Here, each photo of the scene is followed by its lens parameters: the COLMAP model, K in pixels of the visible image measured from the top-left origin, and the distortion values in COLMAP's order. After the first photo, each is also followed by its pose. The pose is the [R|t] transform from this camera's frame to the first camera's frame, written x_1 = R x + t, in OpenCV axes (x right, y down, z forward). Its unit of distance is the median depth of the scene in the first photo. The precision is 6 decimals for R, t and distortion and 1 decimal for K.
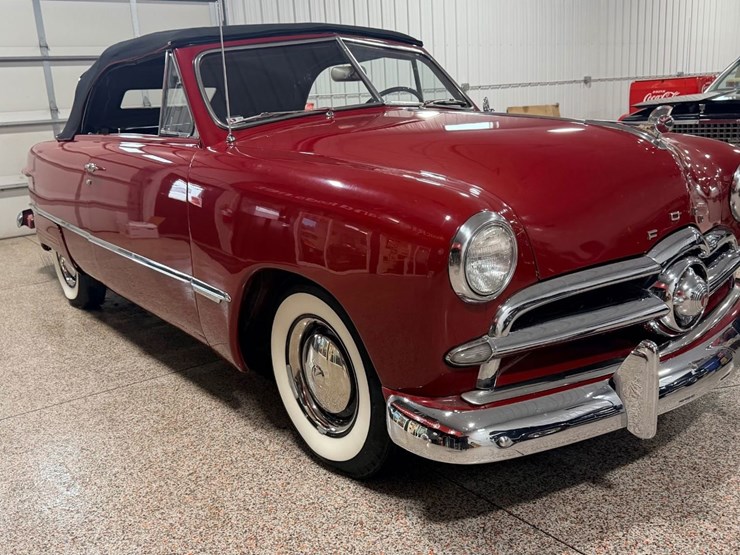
lens RADIAL K [[701.5, 0, 372.4], [0, 701.5, 259.5], [0, 0, 1]] dist [0.126371, -0.249383]
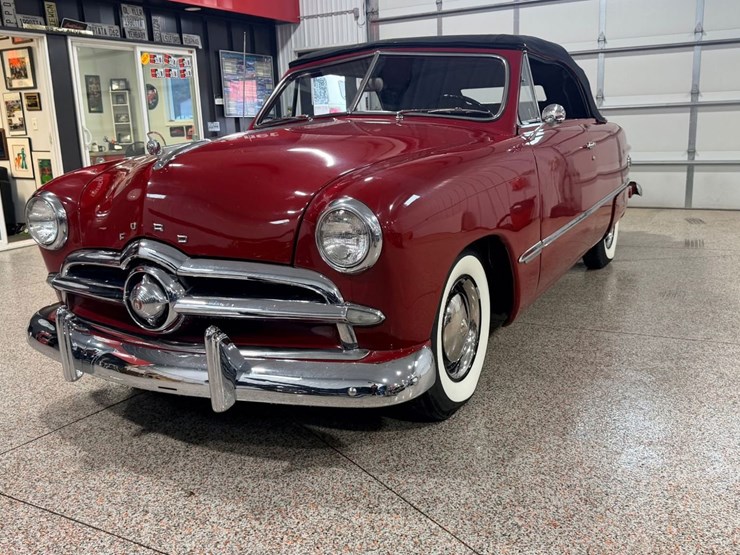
lens RADIAL K [[701.5, 0, 372.4], [0, 701.5, 259.5], [0, 0, 1]] dist [0.126371, -0.249383]
pose [[0.371539, 0.210815, -0.904166, 1.456145], [-0.175378, 0.972282, 0.154631, -0.228028], [0.911702, 0.101119, 0.398213, 0.805575]]
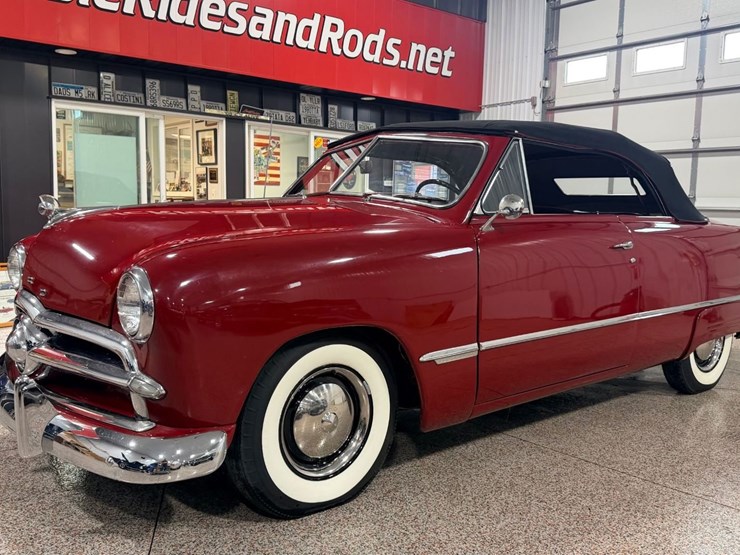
lens RADIAL K [[701.5, 0, 372.4], [0, 701.5, 259.5], [0, 0, 1]] dist [0.126371, -0.249383]
pose [[-0.000363, 0.117978, -0.993016, 1.523918], [-0.232044, 0.965902, 0.114842, -0.343051], [0.972705, 0.230465, 0.027025, 1.404922]]
